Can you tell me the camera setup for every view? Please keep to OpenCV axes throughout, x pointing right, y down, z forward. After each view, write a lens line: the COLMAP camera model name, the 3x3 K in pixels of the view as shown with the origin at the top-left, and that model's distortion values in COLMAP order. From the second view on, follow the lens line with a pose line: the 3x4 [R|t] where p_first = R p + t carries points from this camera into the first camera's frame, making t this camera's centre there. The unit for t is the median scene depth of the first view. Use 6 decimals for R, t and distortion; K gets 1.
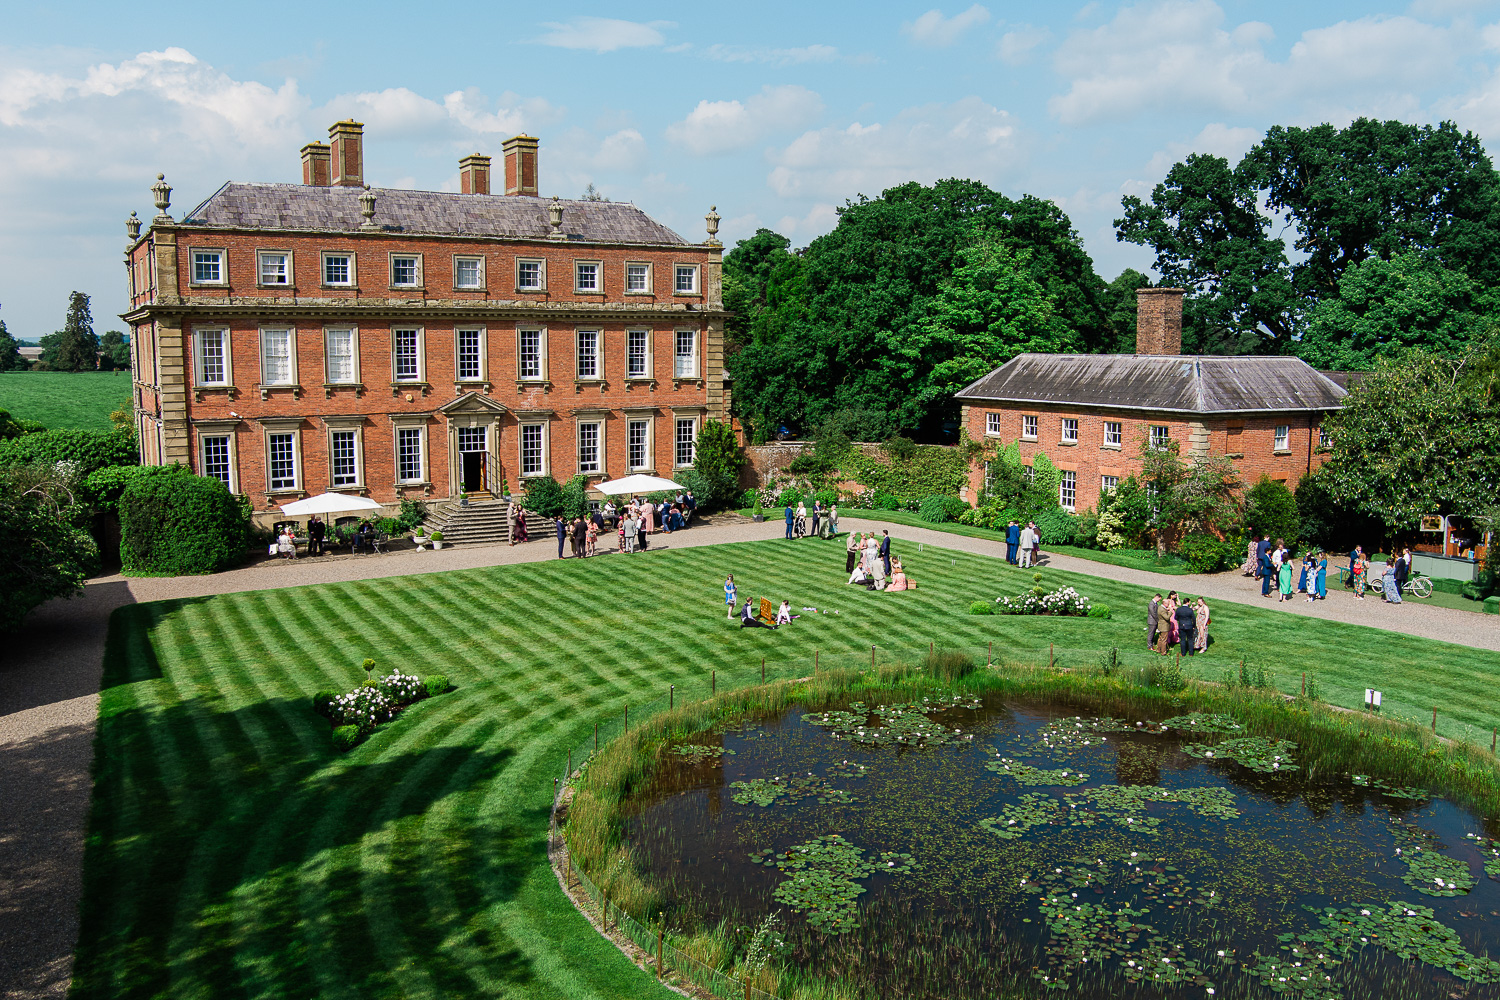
lens RADIAL K [[1230.9, 0, 751.5], [0, 1230.9, 508.3], [0, 0, 1]] dist [-0.044186, -0.003826]
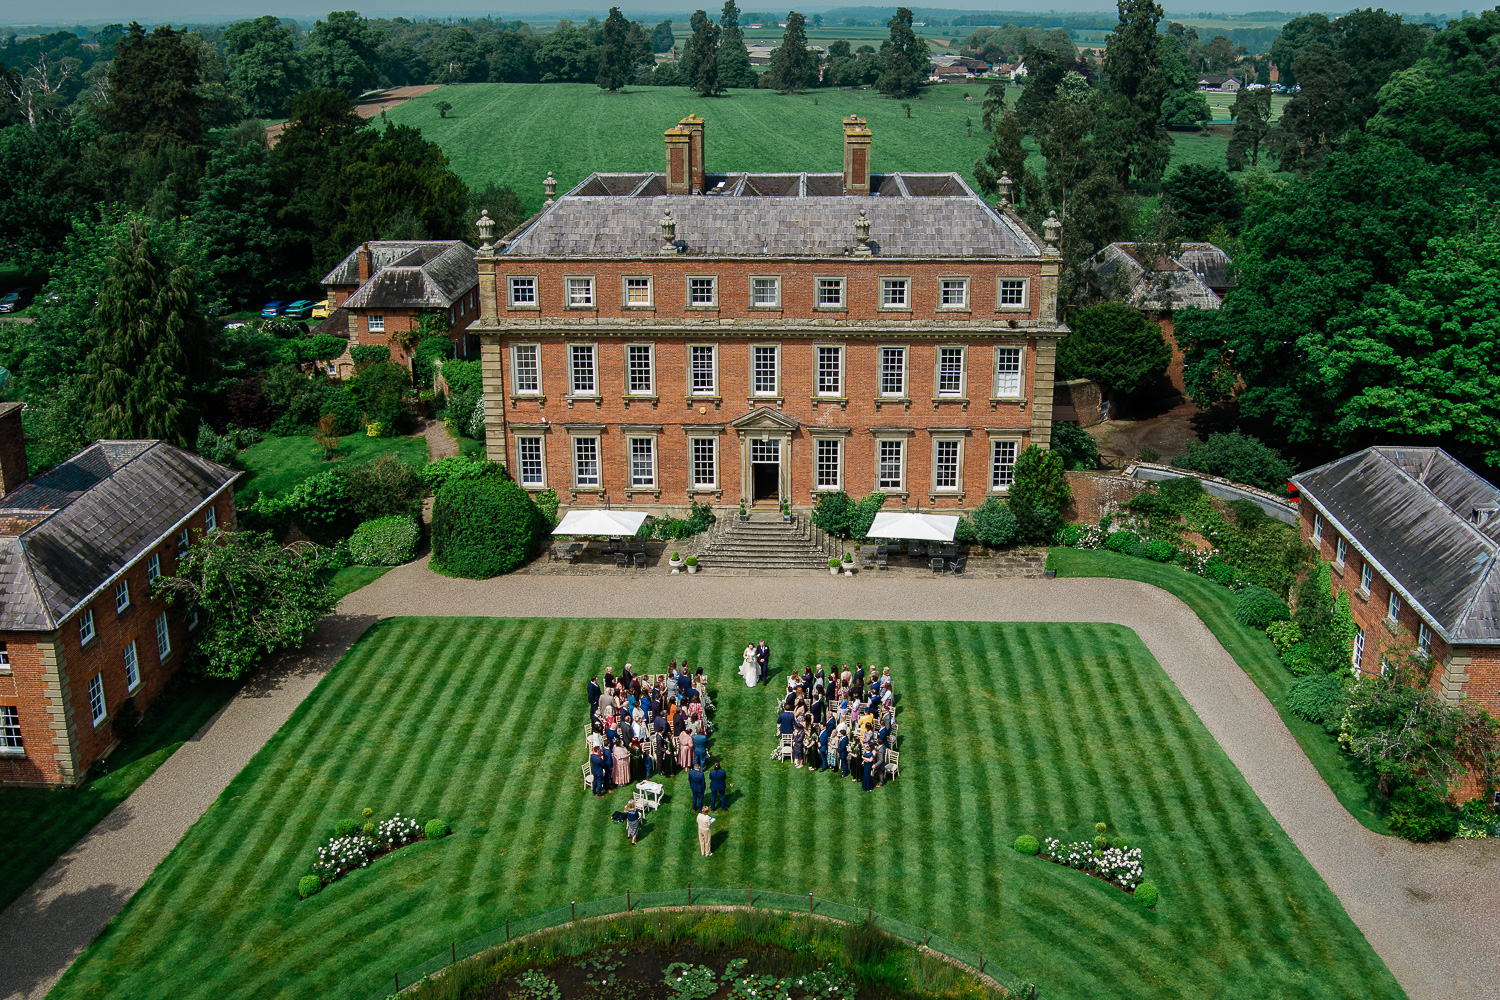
lens RADIAL K [[1401.3, 0, 750.8], [0, 1401.3, 391.1], [0, 0, 1]] dist [0.000905, 0.000000]
pose [[0.841362, 0.136126, -0.523048, 0.359376], [-0.069225, 0.986933, 0.145500, -0.271936], [0.536020, -0.086210, 0.839792, 0.028610]]
